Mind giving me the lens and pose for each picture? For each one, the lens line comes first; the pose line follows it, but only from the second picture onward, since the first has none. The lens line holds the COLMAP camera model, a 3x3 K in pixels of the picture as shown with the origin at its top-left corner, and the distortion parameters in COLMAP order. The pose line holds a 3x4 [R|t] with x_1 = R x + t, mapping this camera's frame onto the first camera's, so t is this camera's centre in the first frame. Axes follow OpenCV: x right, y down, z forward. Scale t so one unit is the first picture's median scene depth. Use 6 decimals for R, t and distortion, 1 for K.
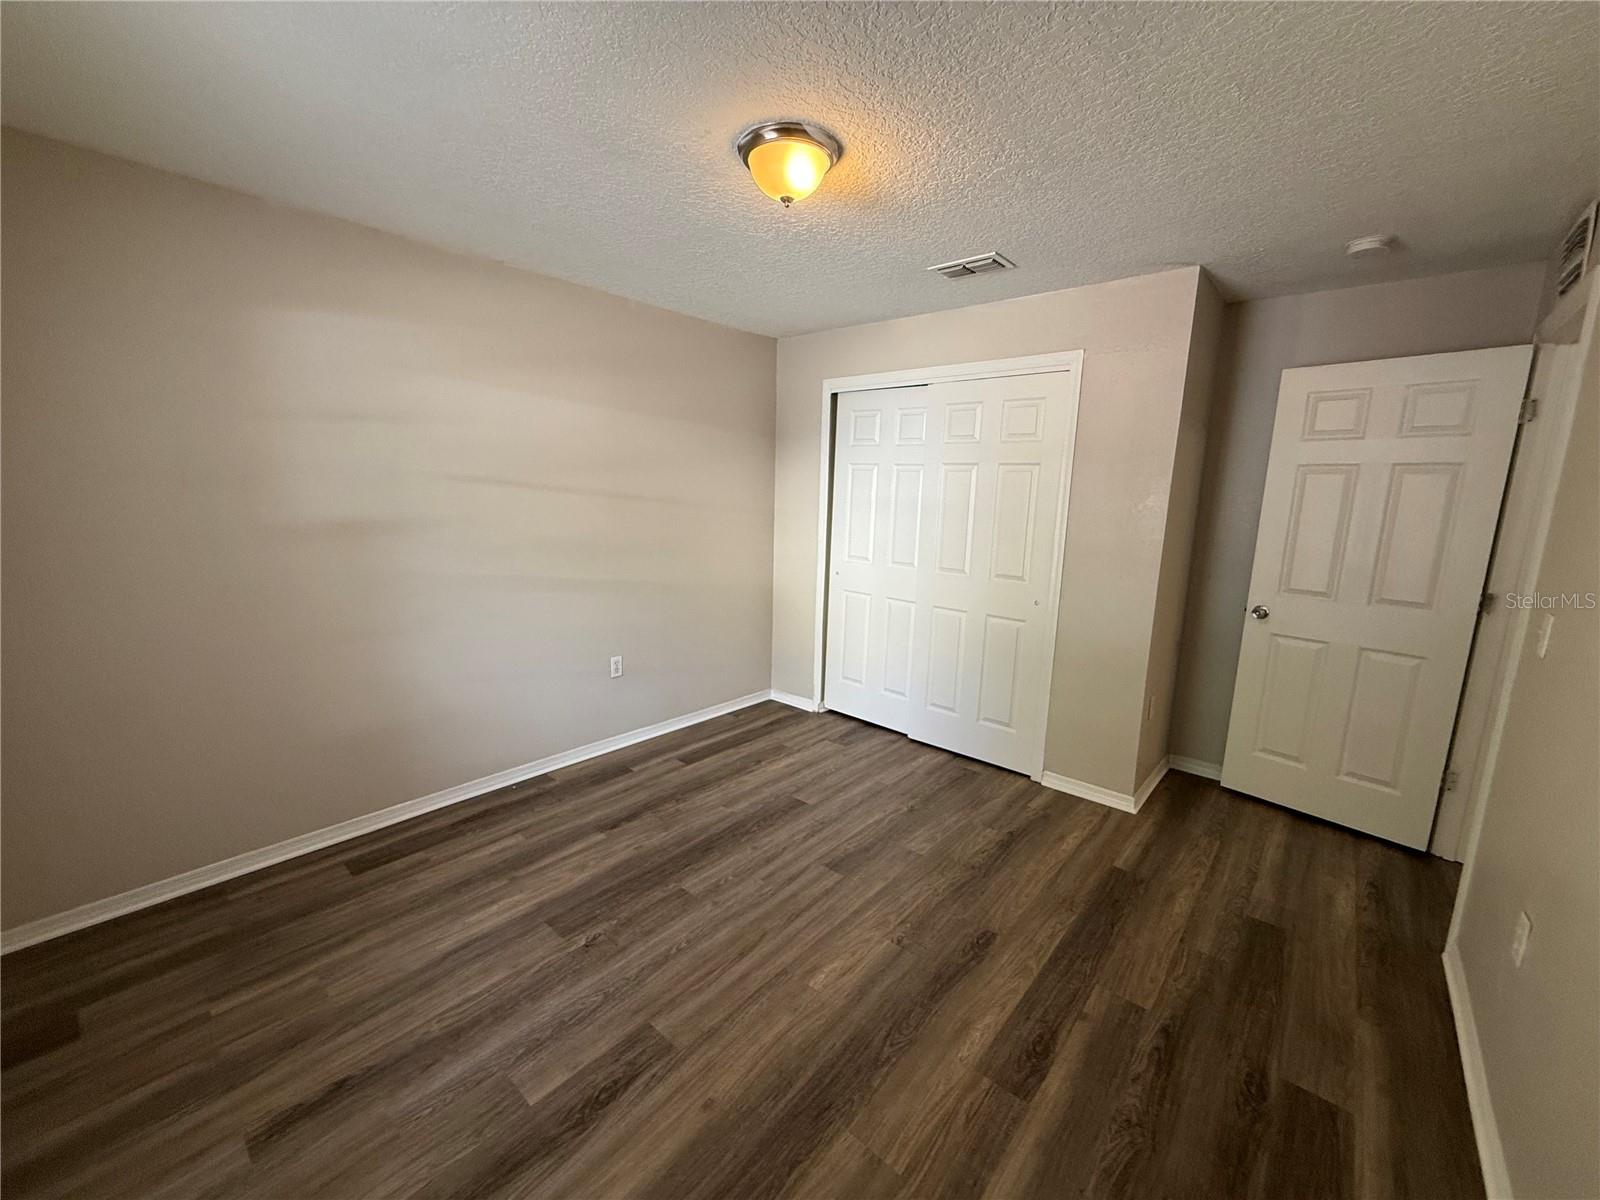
lens RADIAL K [[637.0, 0, 800.5], [0, 637.0, 598.6], [0, 0, 1]] dist [-0.000214, 0.000100]
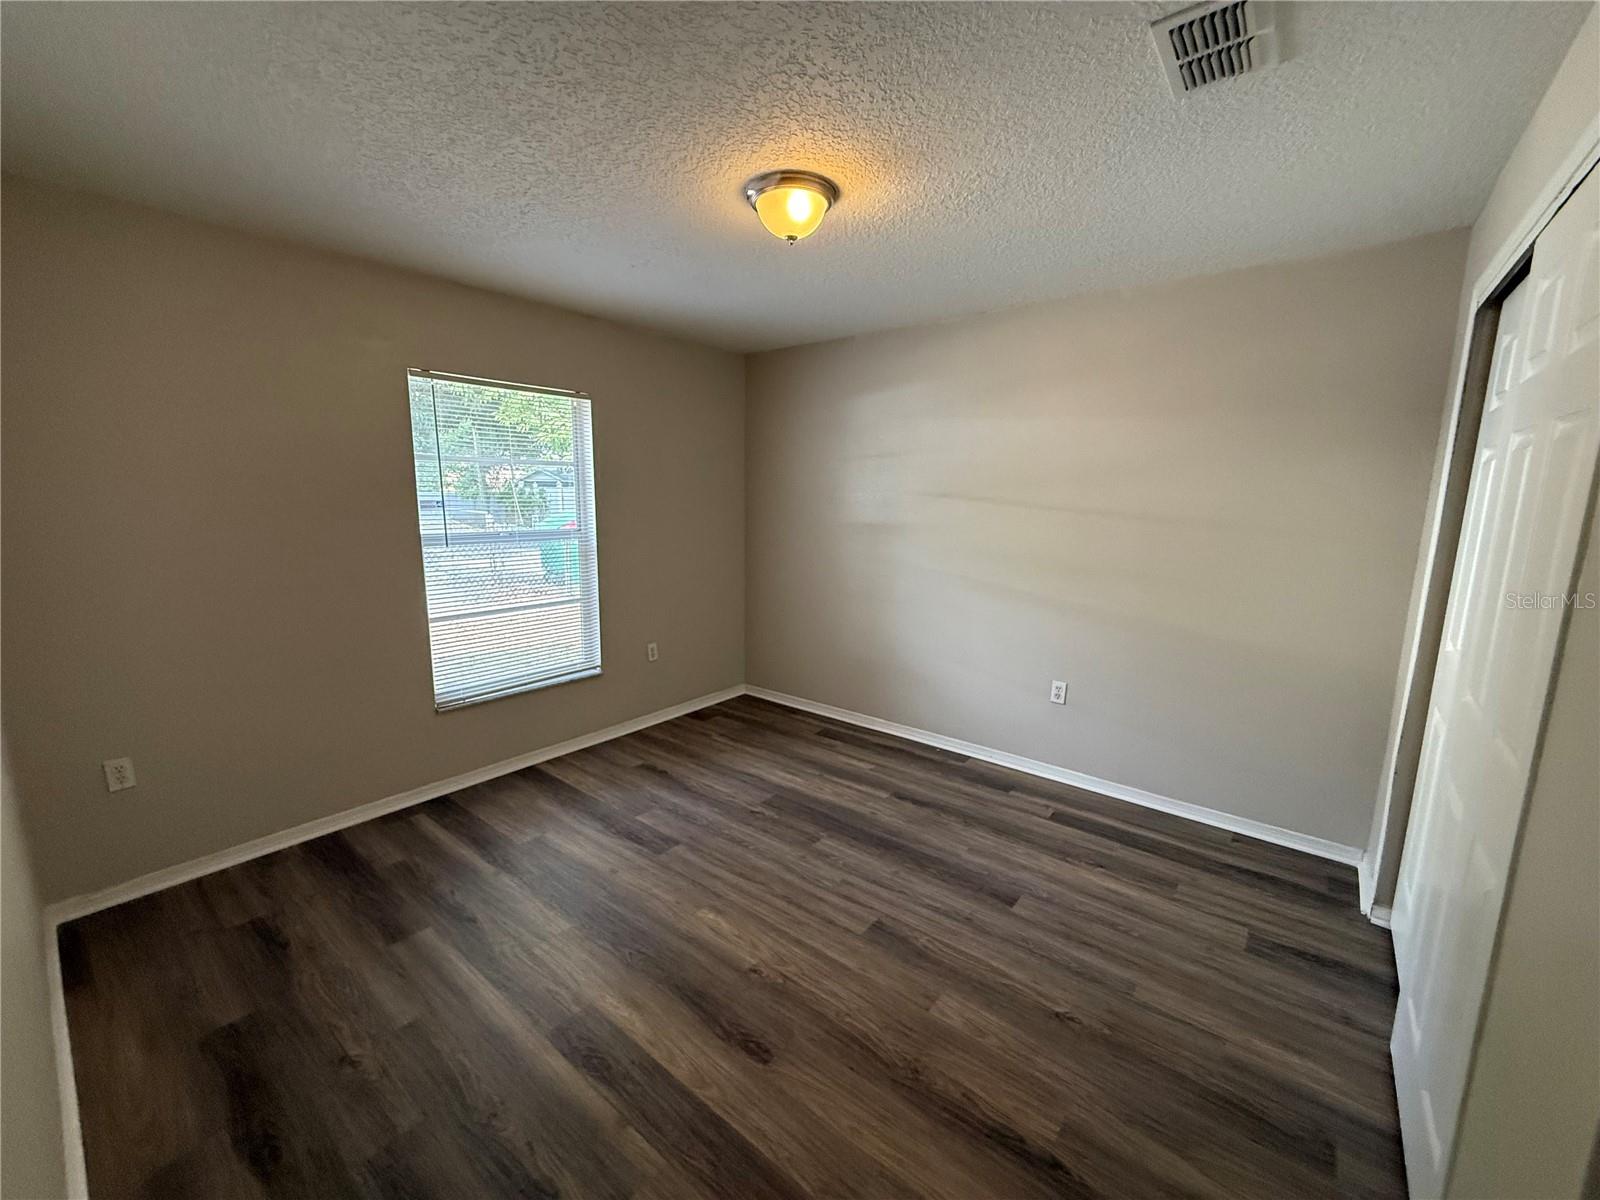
lens RADIAL K [[604.9, 0, 804.1], [0, 604.9, 597.5], [0, 0, 1]] dist [0.001018, 0.000147]
pose [[0.064001, 0.145268, -0.987320, 0.798313], [-0.183284, 0.974230, 0.131462, -0.122019], [0.980974, 0.172546, 0.088977, 0.722871]]
